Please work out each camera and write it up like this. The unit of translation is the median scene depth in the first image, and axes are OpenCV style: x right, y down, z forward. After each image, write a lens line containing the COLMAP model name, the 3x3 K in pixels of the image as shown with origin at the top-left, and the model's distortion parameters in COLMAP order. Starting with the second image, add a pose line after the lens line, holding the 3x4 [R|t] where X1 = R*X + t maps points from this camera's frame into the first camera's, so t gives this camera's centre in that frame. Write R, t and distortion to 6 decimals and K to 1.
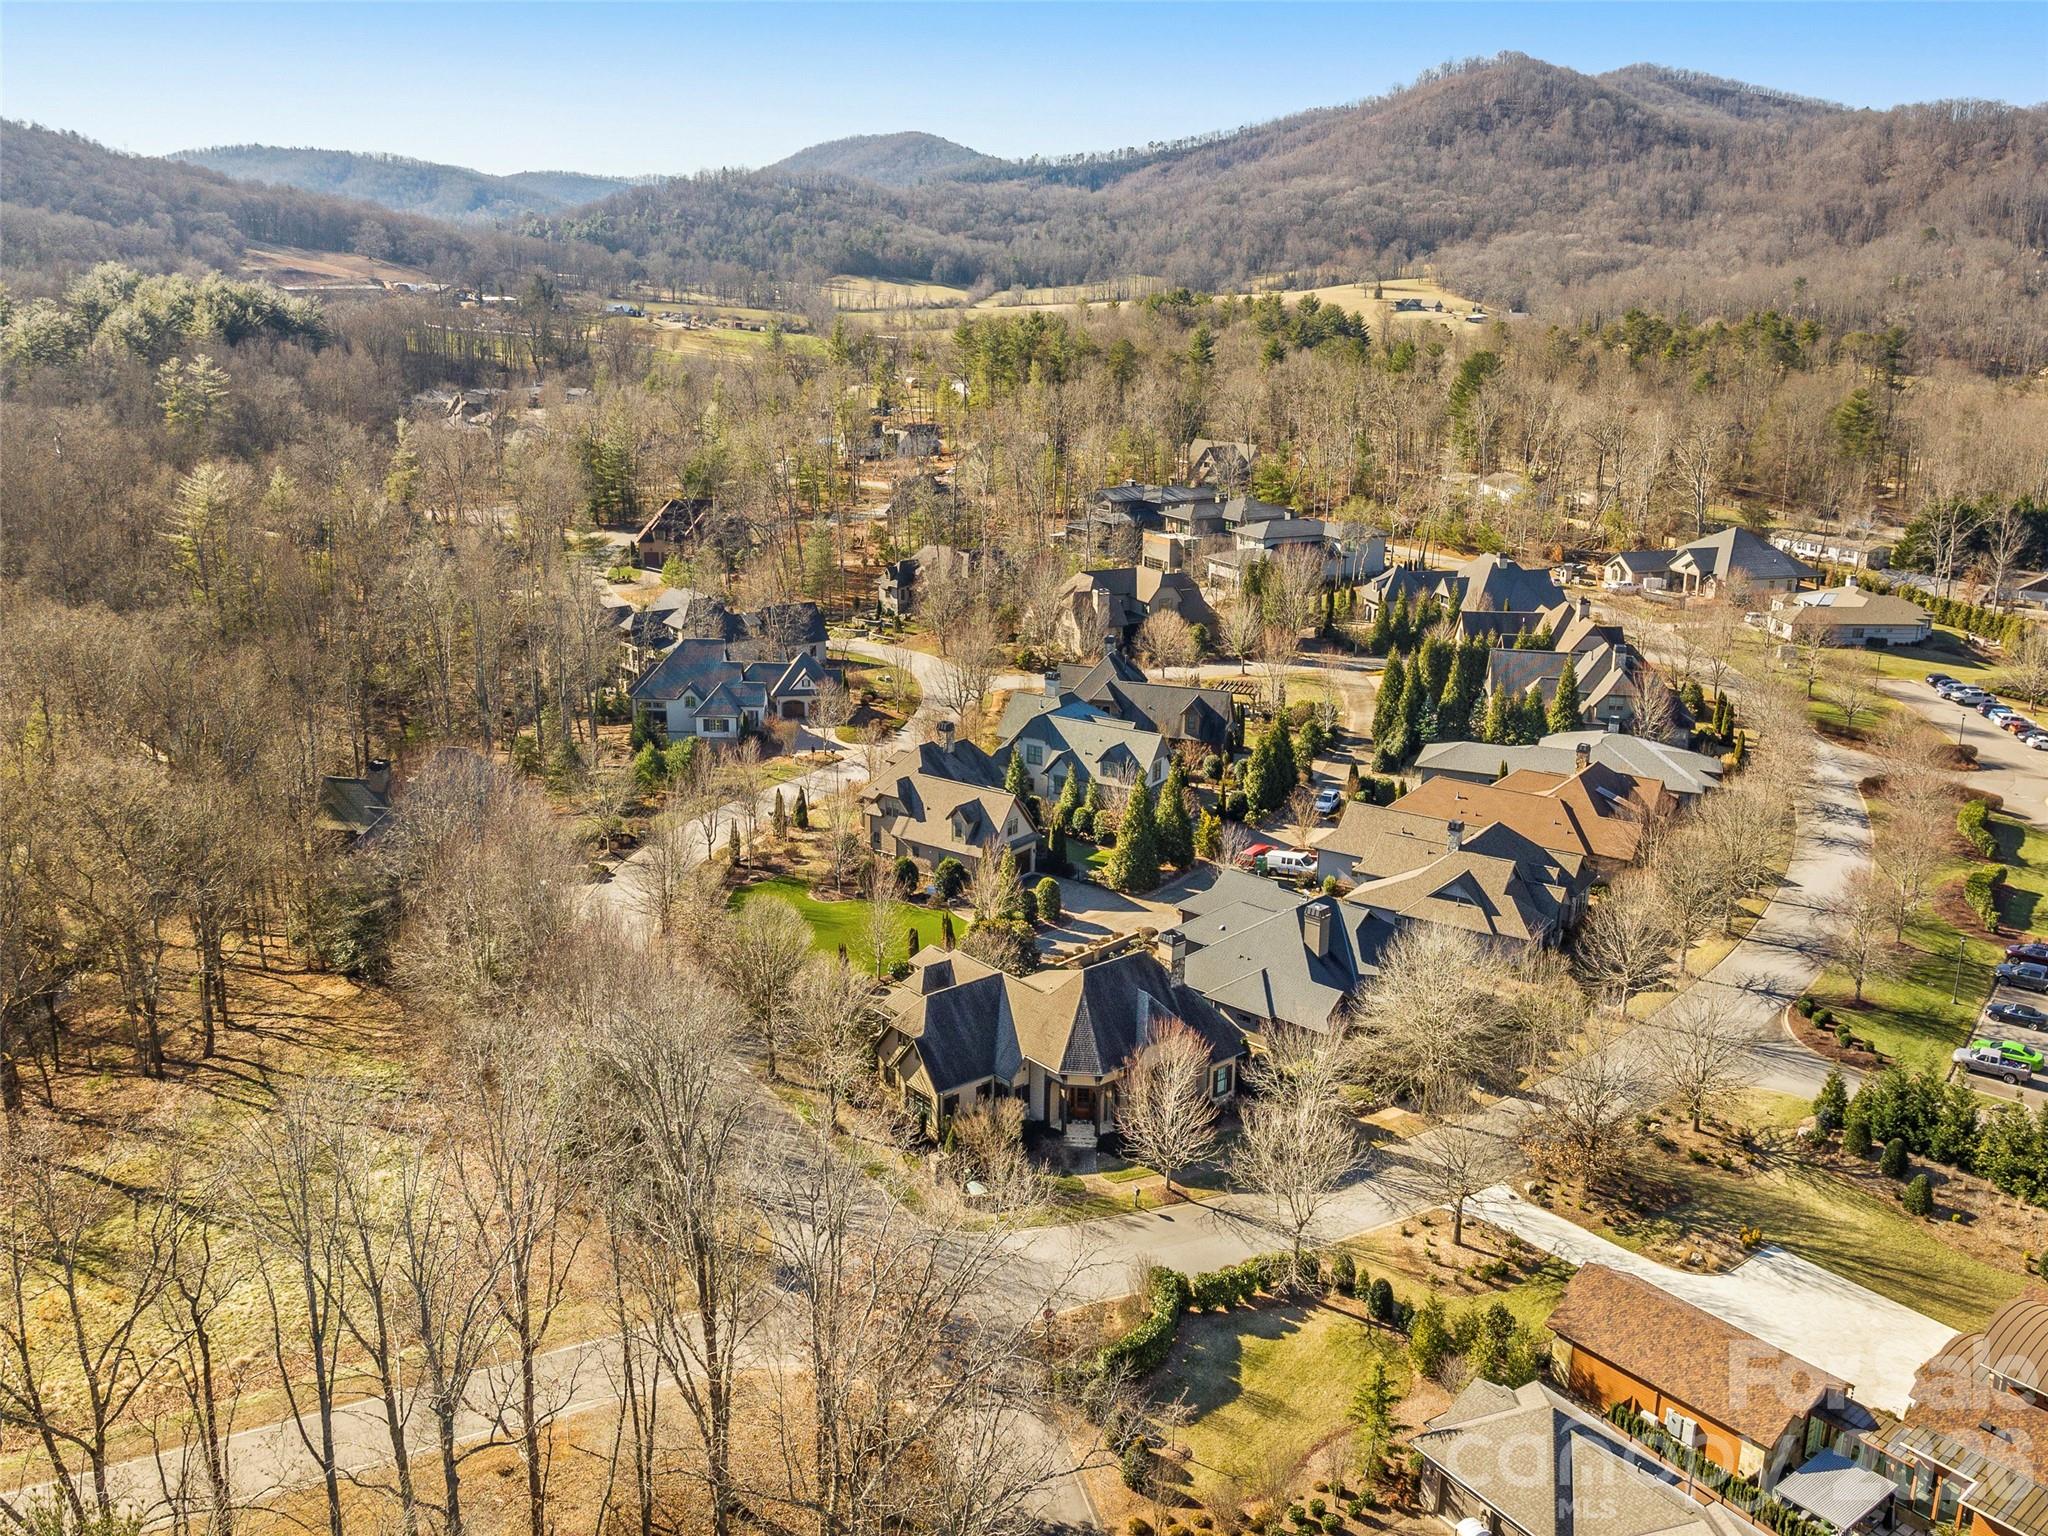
lens RADIAL K [[1457.2, 0, 1024.0], [0, 1457.2, 768.0], [0, 0, 1]] dist [-0.006565, -0.026042]
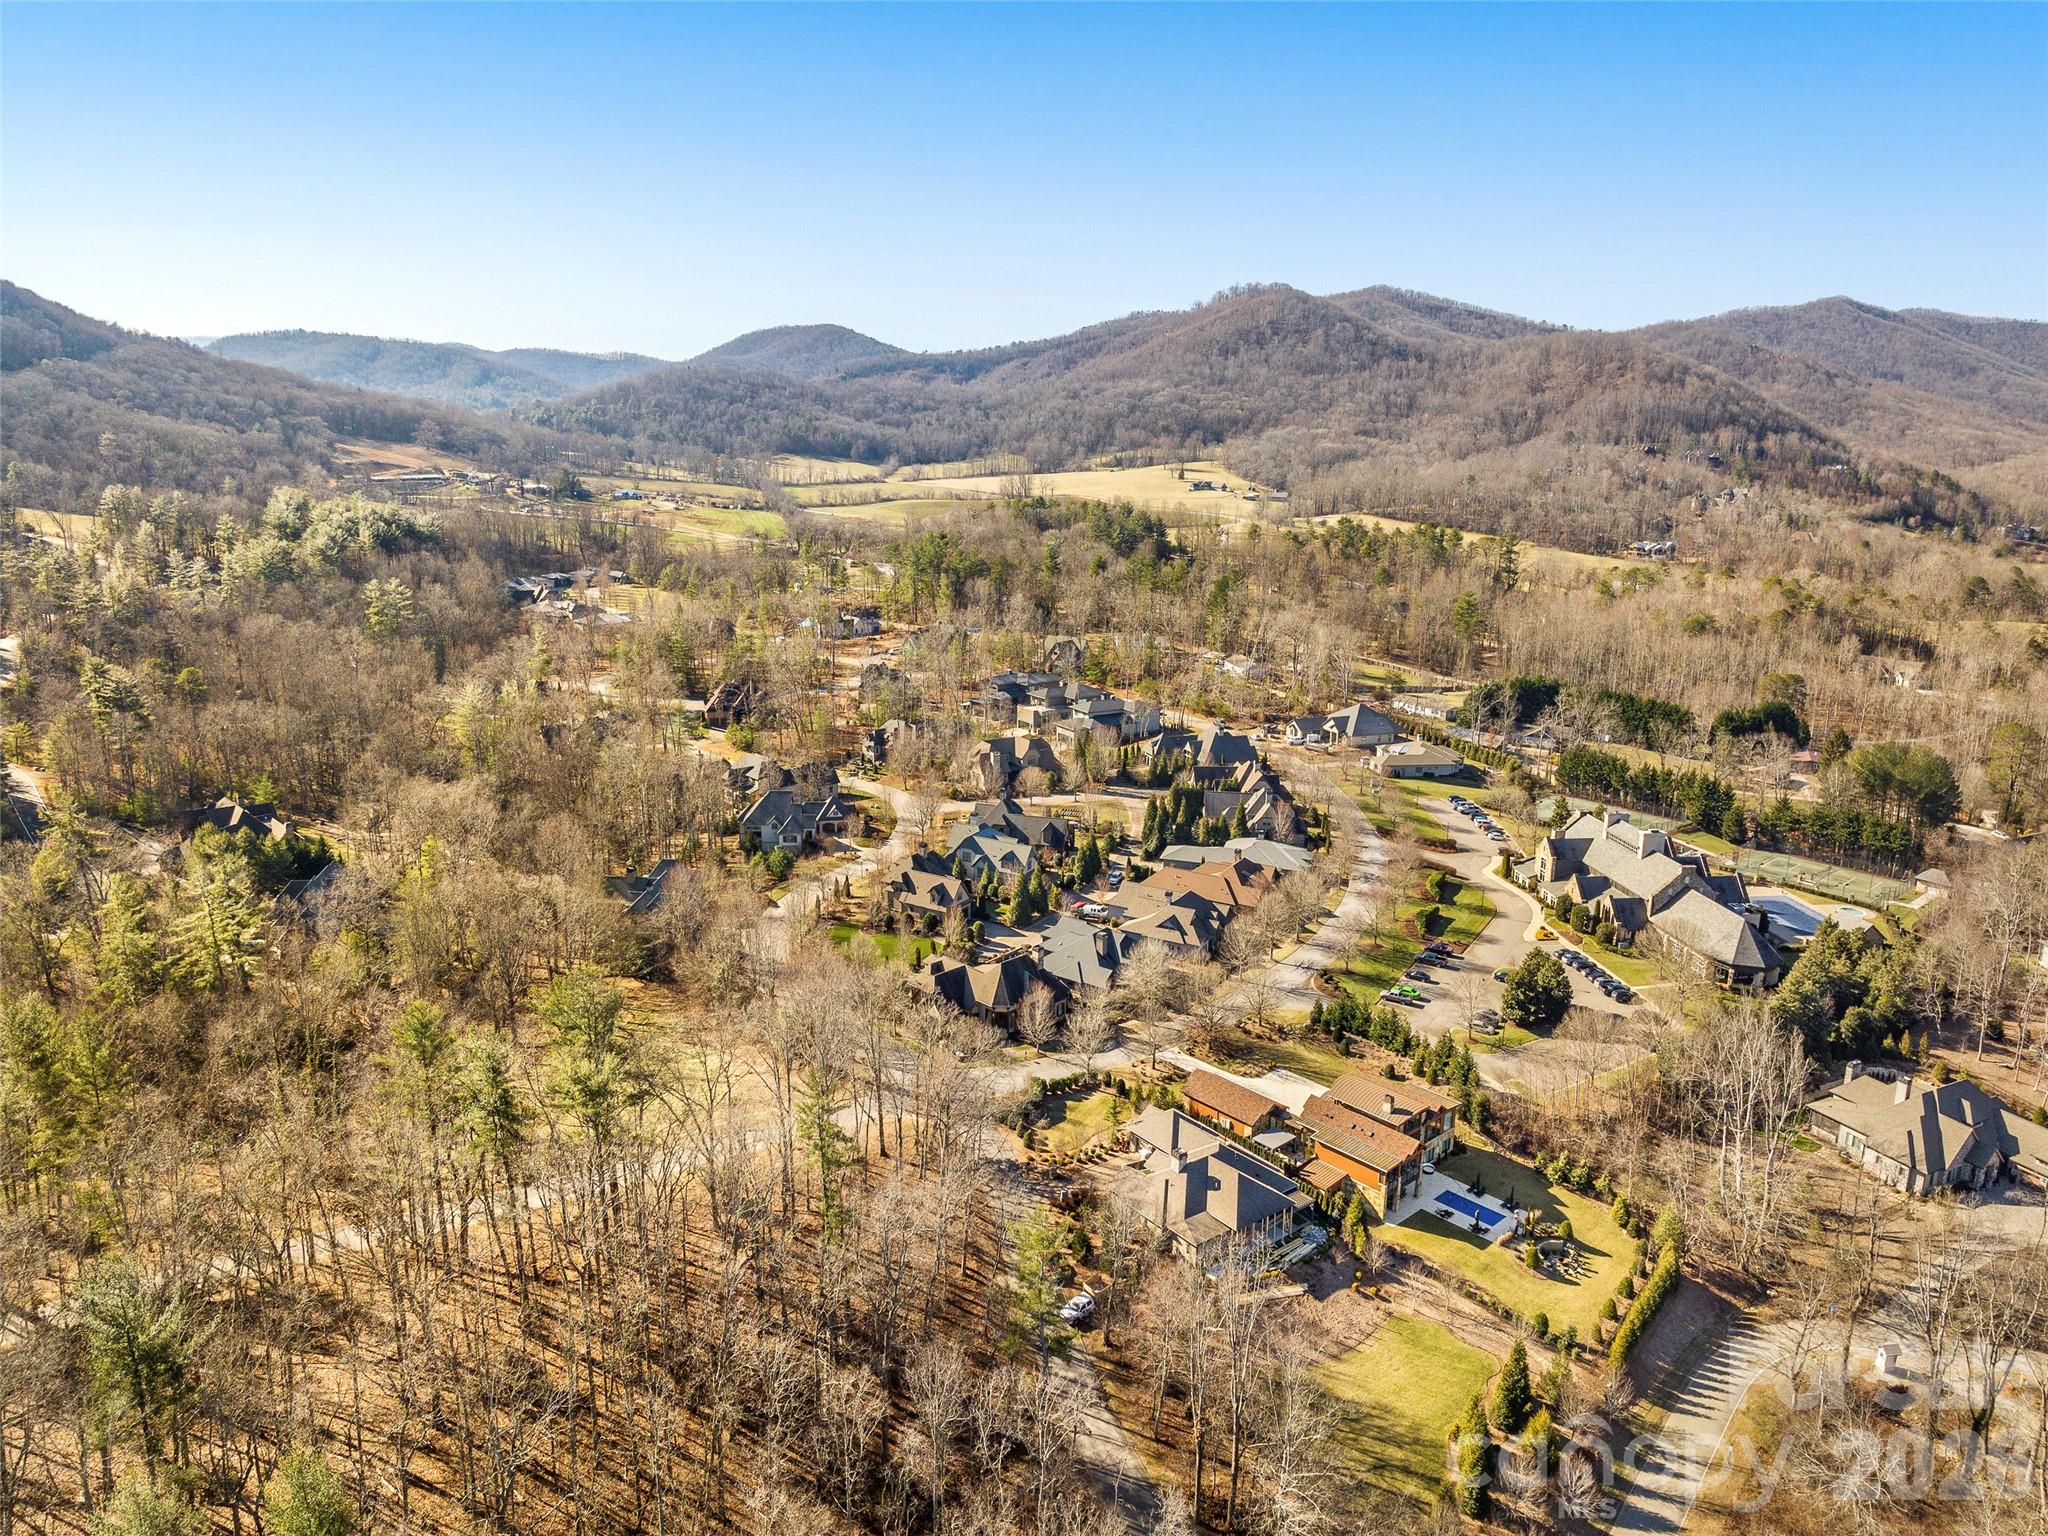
lens RADIAL K [[1457.2, 0, 1024.0], [0, 1457.2, 768.0], [0, 0, 1]] dist [-0.006565, -0.026042]
pose [[0.995448, -0.011044, 0.094665, -0.097655], [0.011882, 0.999895, -0.008289, -0.108292], [-0.094563, 0.009376, 0.995475, -0.930815]]
